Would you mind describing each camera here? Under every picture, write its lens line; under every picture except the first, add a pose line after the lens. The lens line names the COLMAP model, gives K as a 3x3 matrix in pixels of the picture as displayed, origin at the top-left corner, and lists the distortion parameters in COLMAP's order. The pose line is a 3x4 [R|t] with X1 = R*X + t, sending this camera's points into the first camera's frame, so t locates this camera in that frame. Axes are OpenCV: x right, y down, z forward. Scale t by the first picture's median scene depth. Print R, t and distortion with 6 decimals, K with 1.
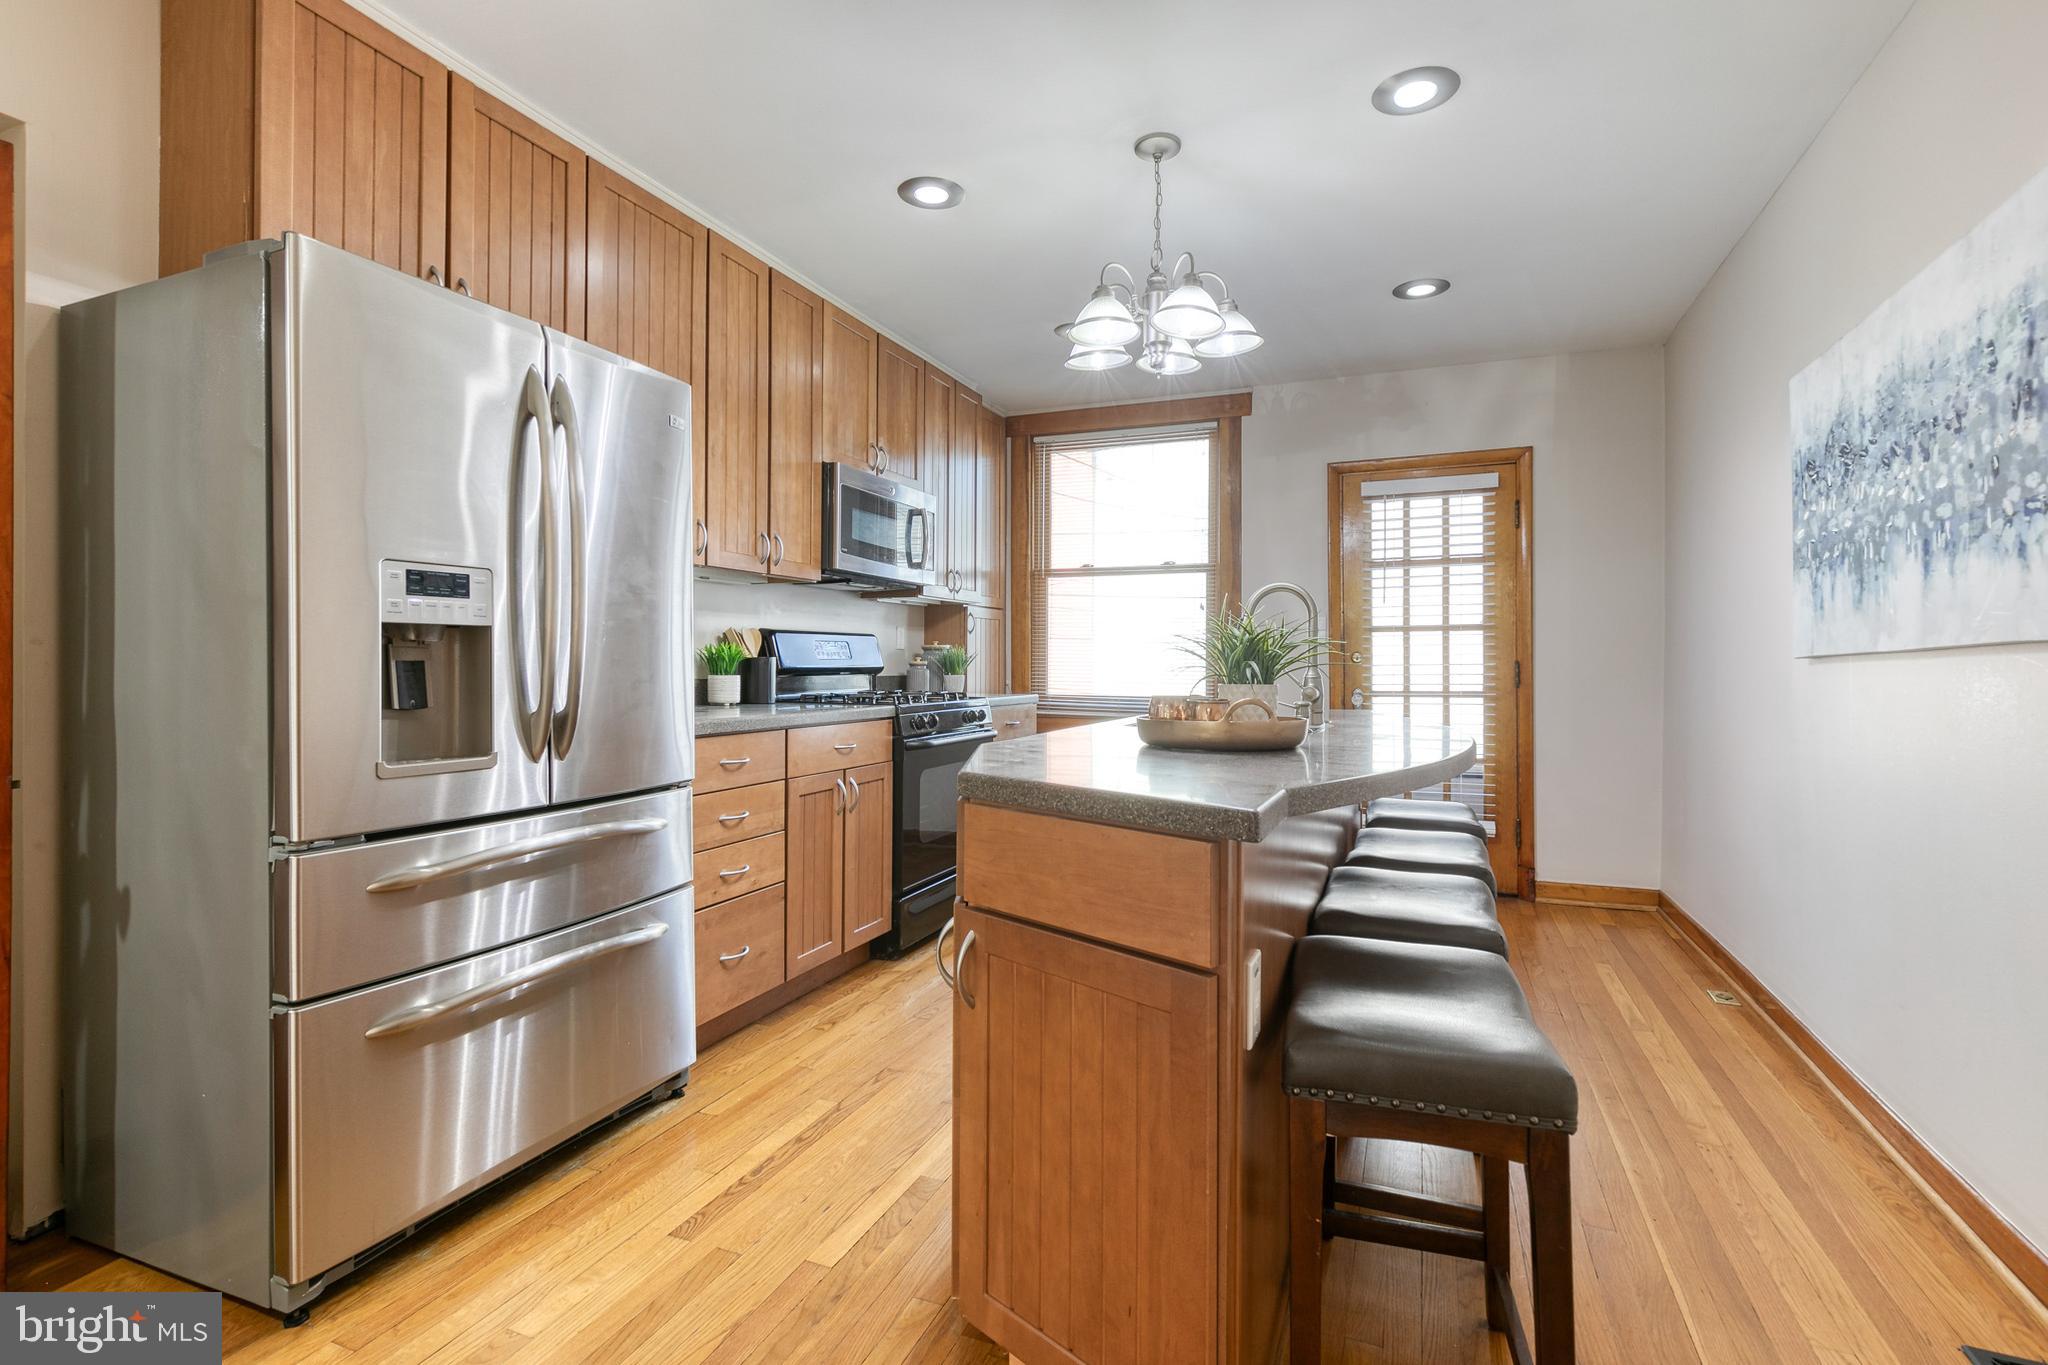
lens RADIAL K [[938.4, 0, 1046.1], [0, 938.4, 672.3], [0, 0, 1]] dist [0.009324, -0.000494]
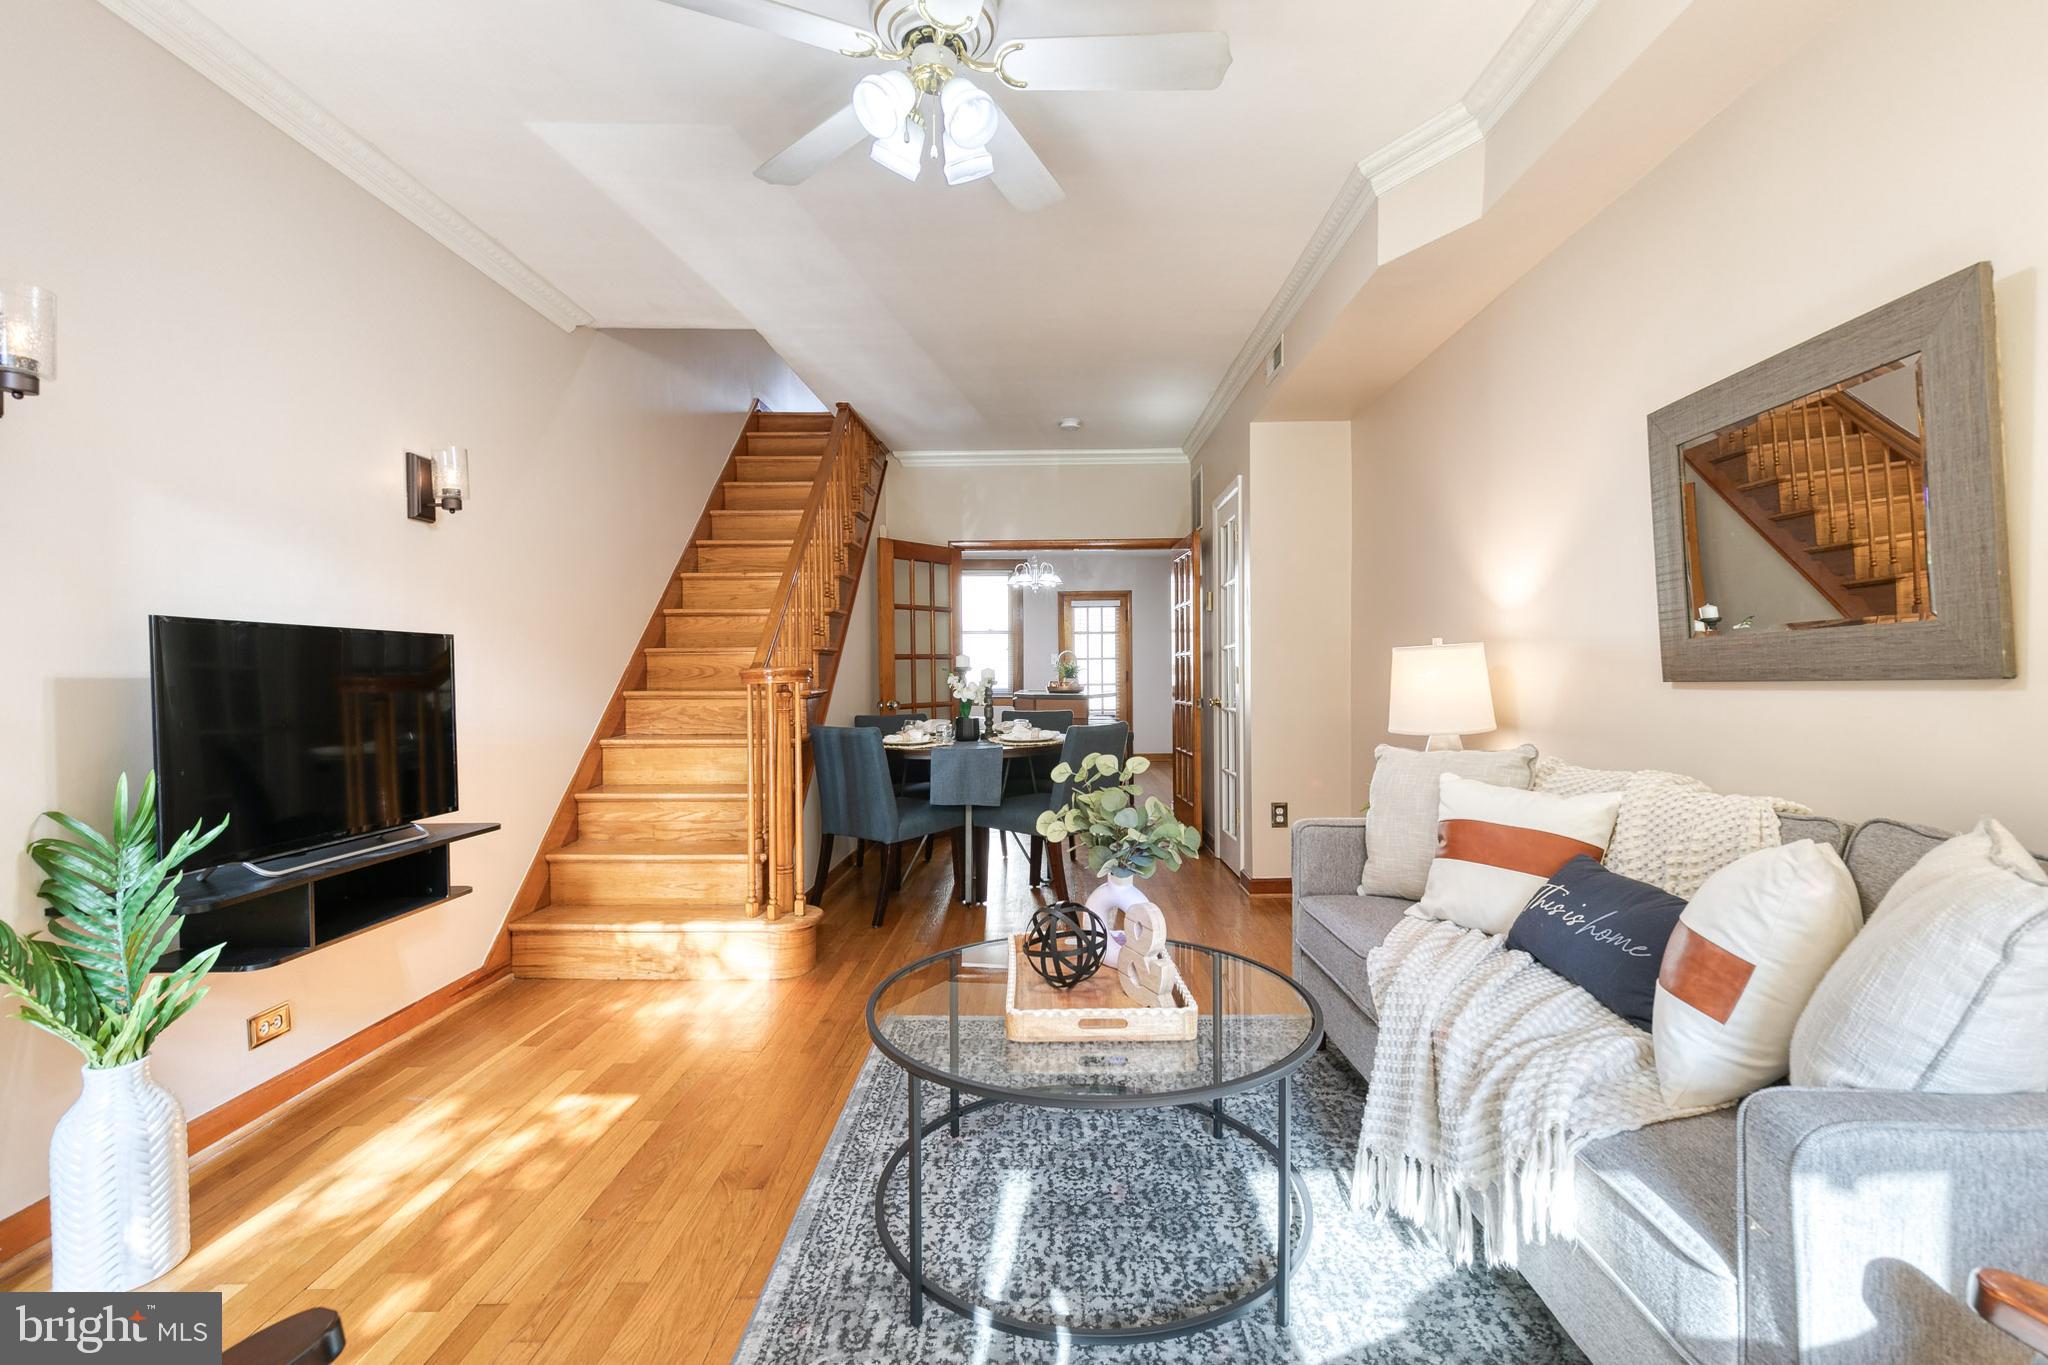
lens RADIAL K [[924.0, 0, 1044.8], [0, 924.0, 683.3], [0, 0, 1]] dist [0.004295, 0.000025]
pose [[0.931155, -0.009894, 0.364489, -1.188722], [0.009049, 0.999951, 0.004026, 0.014751], [-0.364511, -0.000451, 0.931199, -2.398242]]
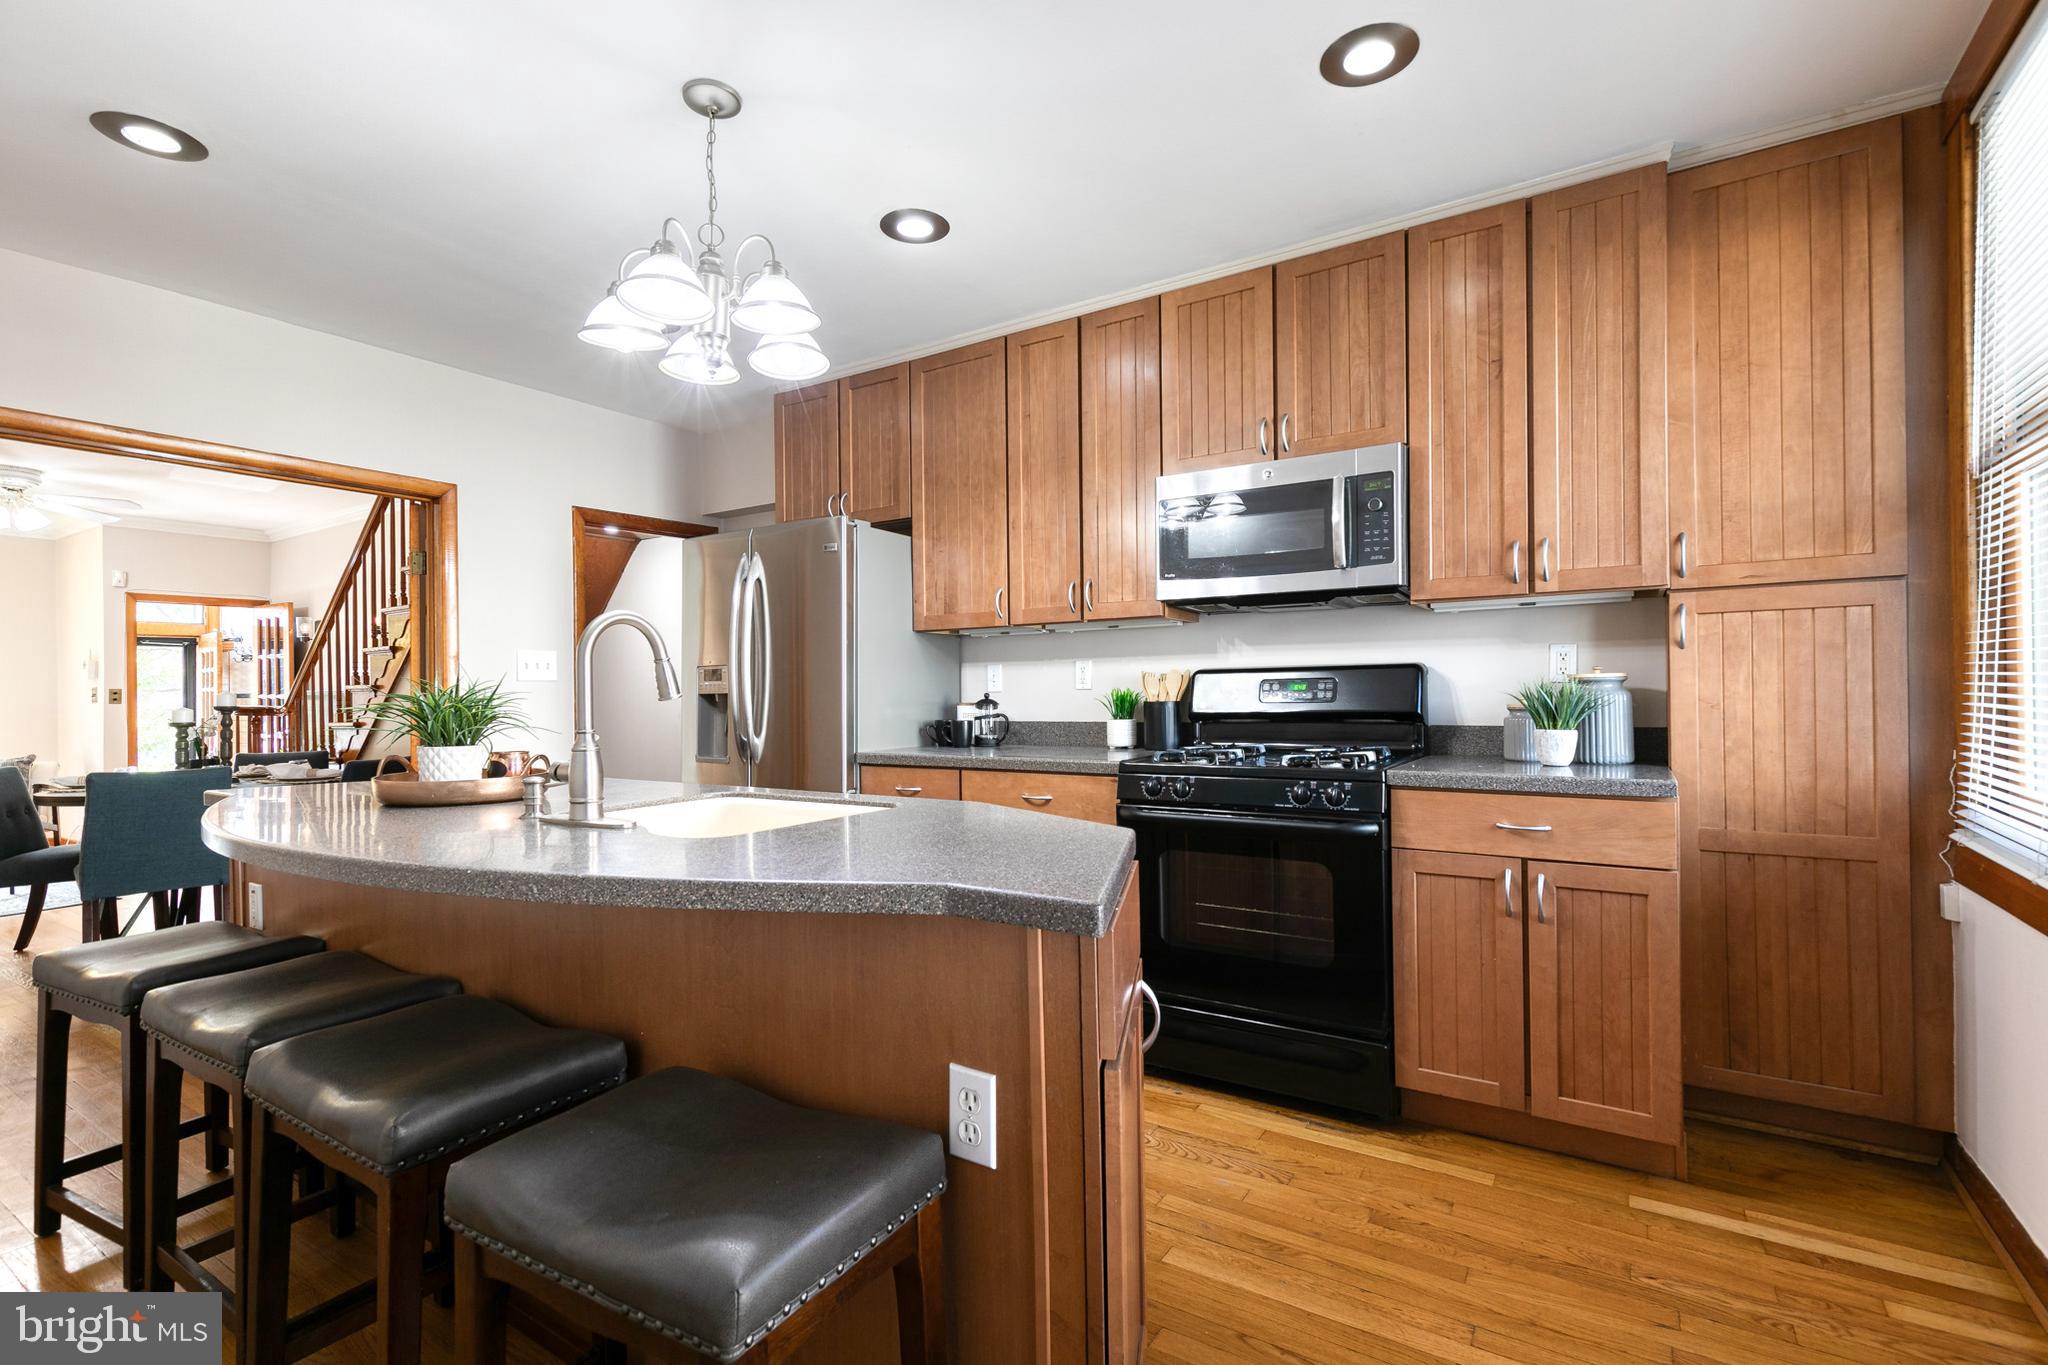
lens RADIAL K [[926.8, 0, 1041.7], [0, 926.8, 687.1], [0, 0, 1]] dist [0.009260, -0.000792]
pose [[-0.184353, -0.000095, -0.982860, 0.914144], [0.005729, 0.999983, -0.001171, -0.042310], [0.982843, -0.005847, -0.184350, 1.504444]]
